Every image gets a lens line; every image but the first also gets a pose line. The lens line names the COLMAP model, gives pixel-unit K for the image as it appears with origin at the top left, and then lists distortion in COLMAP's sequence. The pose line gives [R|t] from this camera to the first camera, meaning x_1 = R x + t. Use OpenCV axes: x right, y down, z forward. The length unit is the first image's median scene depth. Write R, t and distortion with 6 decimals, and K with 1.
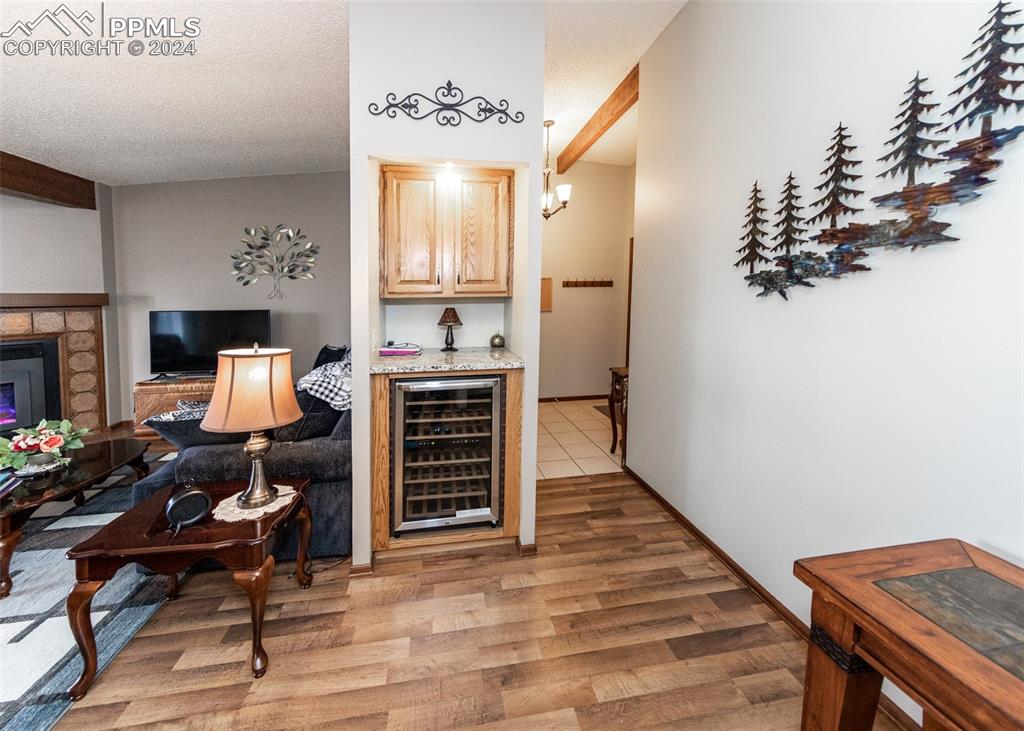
lens RADIAL K [[392.7, 0, 508.1], [0, 392.7, 366.8], [0, 0, 1]] dist [0.000431, -0.000006]
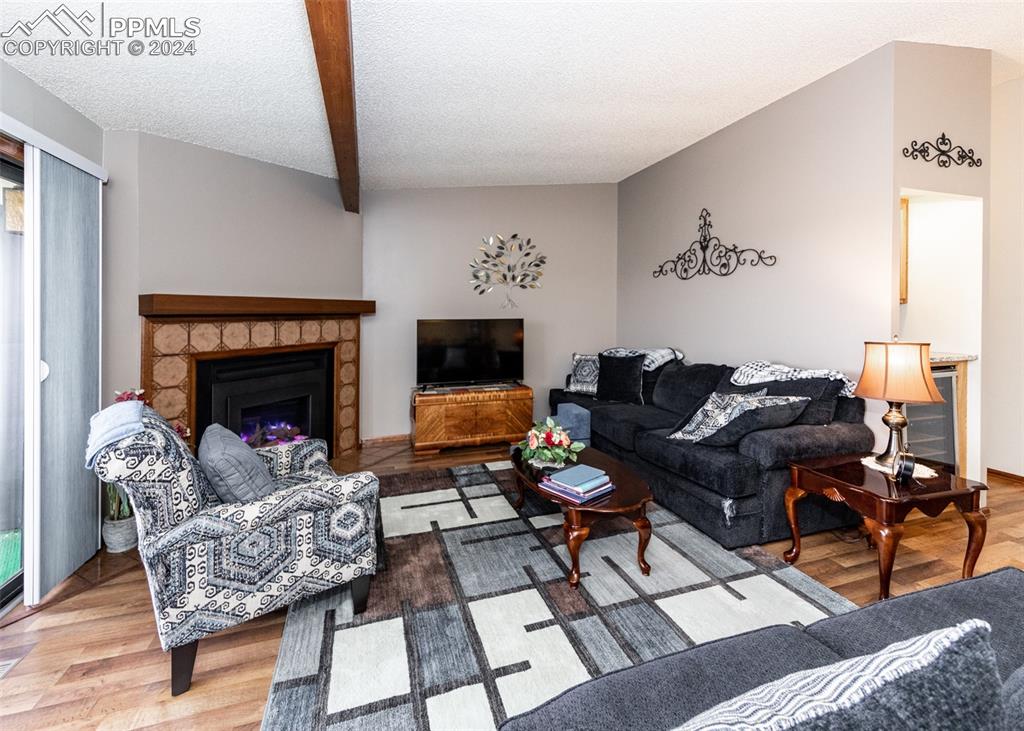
lens RADIAL K [[433.5, 0, 508.1], [0, 433.5, 365.0], [0, 0, 1]] dist [0.002954, 0.000305]
pose [[0.990208, -0.015233, 0.138764, -0.843075], [0.022719, 0.998361, -0.052529, 0.029977], [-0.137737, 0.055168, 0.988931, -0.075248]]
